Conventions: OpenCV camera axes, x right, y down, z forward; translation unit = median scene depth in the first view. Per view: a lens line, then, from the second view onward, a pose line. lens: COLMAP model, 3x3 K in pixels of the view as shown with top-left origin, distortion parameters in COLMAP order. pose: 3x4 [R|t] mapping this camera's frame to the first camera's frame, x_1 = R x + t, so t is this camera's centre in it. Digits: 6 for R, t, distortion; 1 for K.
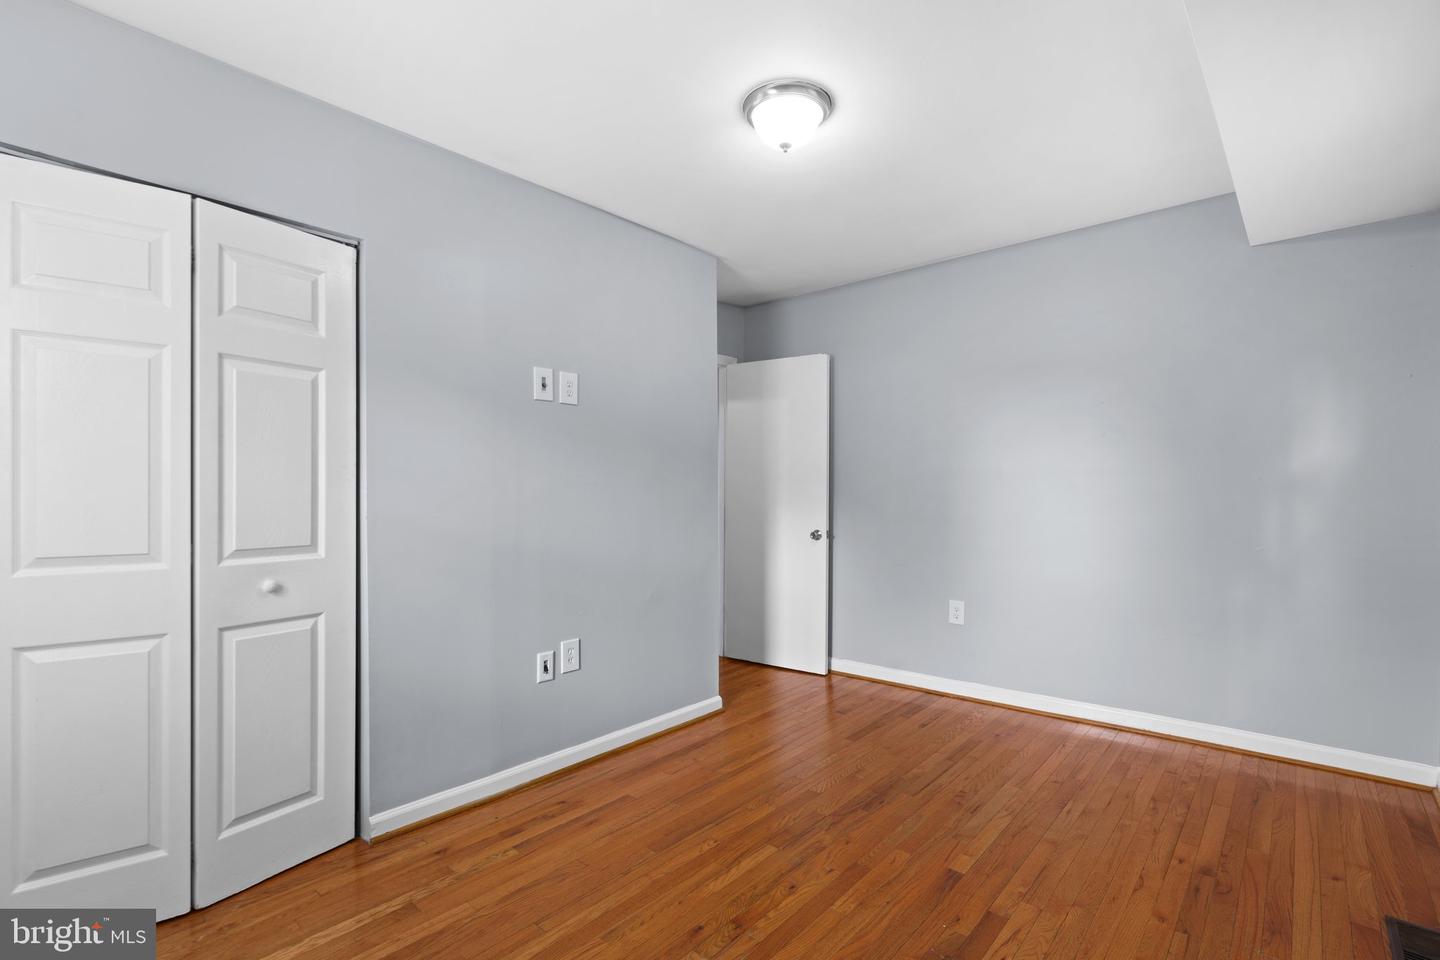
lens RADIAL K [[654.6, 0, 714.9], [0, 654.6, 479.0], [0, 0, 1]] dist [-0.015904, 0.008686]
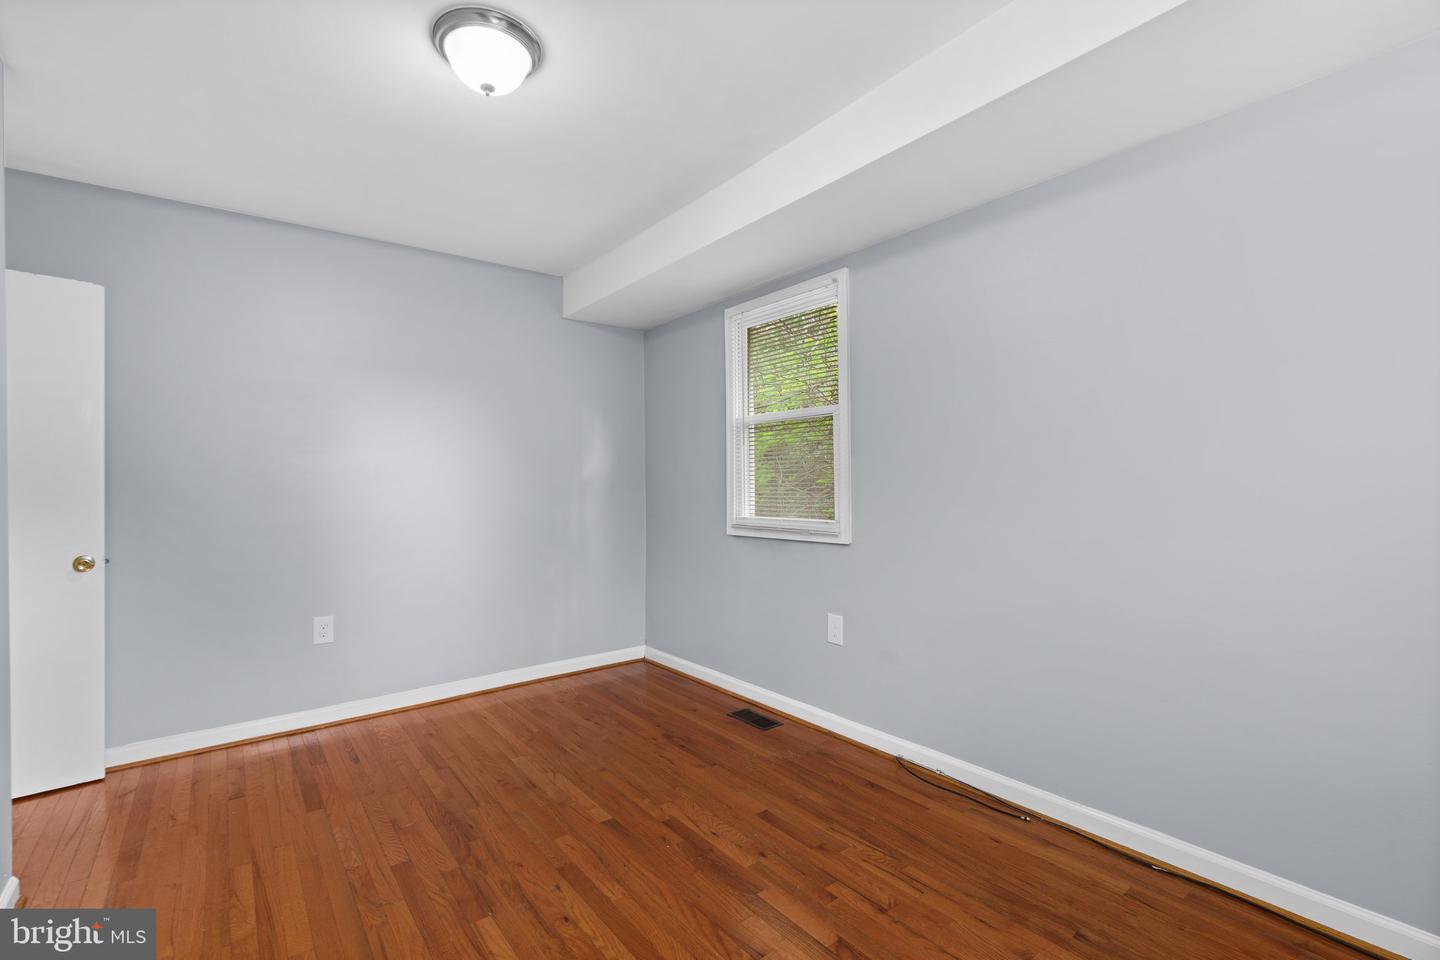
lens RADIAL K [[654.6, 0, 714.9], [0, 654.6, 479.0], [0, 0, 1]] dist [-0.015904, 0.008686]
pose [[0.188802, 0.010206, 0.981962, -0.537329], [-0.007221, 0.999933, -0.009005, 0.011604], [-0.981989, -0.005391, 0.188863, 0.451649]]
